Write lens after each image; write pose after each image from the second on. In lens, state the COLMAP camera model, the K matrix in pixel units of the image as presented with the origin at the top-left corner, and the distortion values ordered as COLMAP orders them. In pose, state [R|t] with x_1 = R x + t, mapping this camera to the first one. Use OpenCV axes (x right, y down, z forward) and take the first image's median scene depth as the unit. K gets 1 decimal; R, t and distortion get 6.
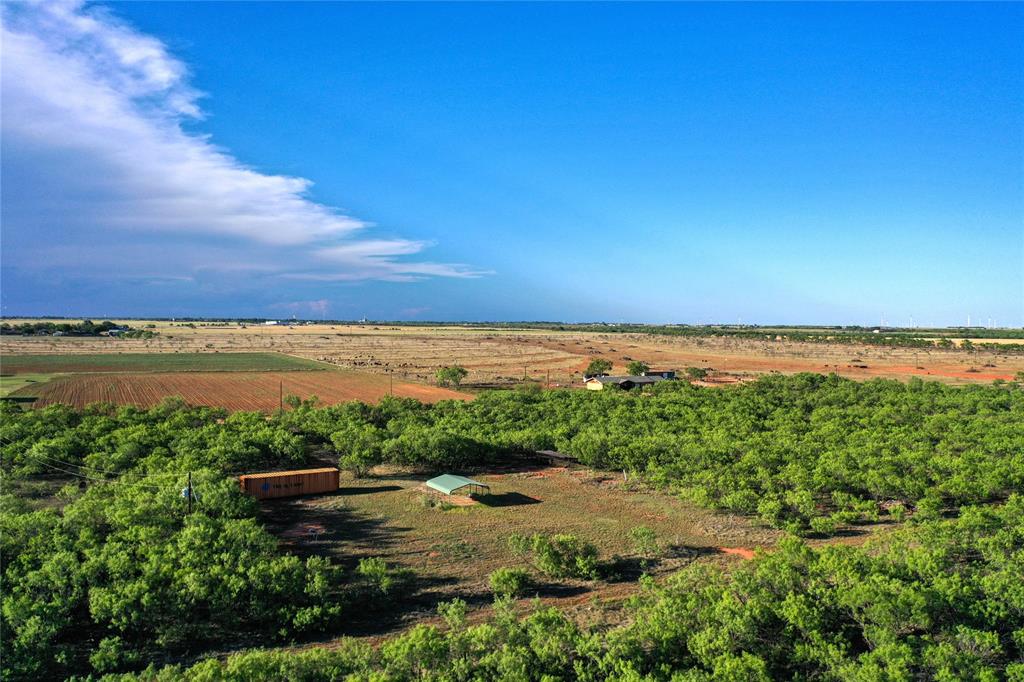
lens RADIAL K [[809.0, 0, 521.4], [0, 809.0, 347.1], [0, 0, 1]] dist [-0.009324, 0.008569]
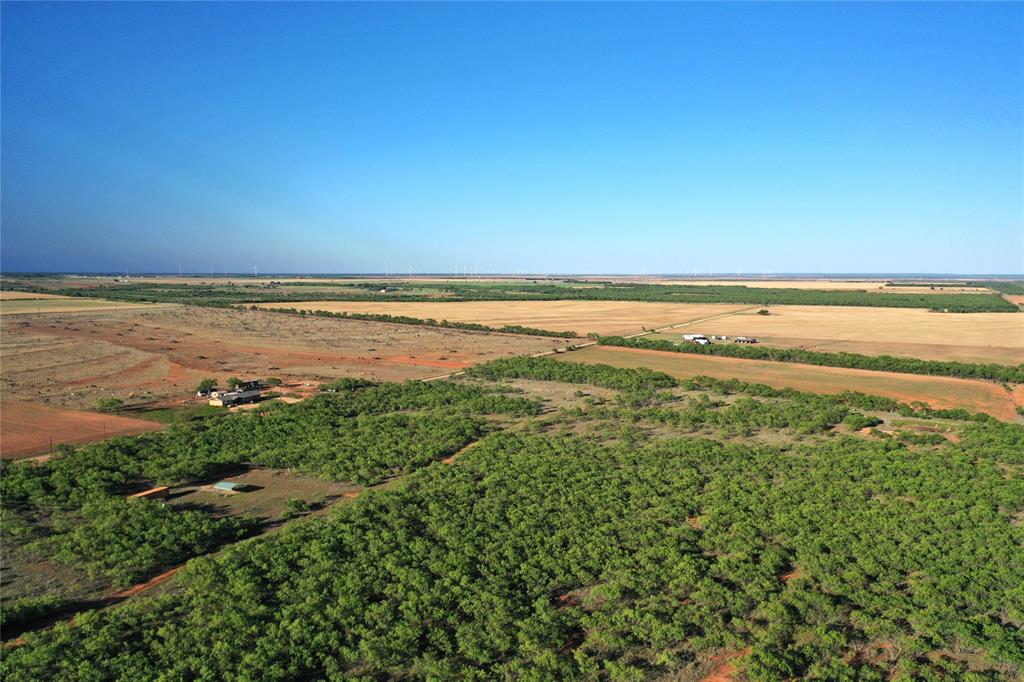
lens RADIAL K [[766.8, 0, 514.8], [0, 766.8, 341.7], [0, 0, 1]] dist [-0.000758, -0.000147]
pose [[0.835505, -0.047818, 0.547398, -0.593097], [0.018243, 0.998071, 0.059342, -0.375732], [-0.549180, -0.039594, 0.834766, -1.347539]]
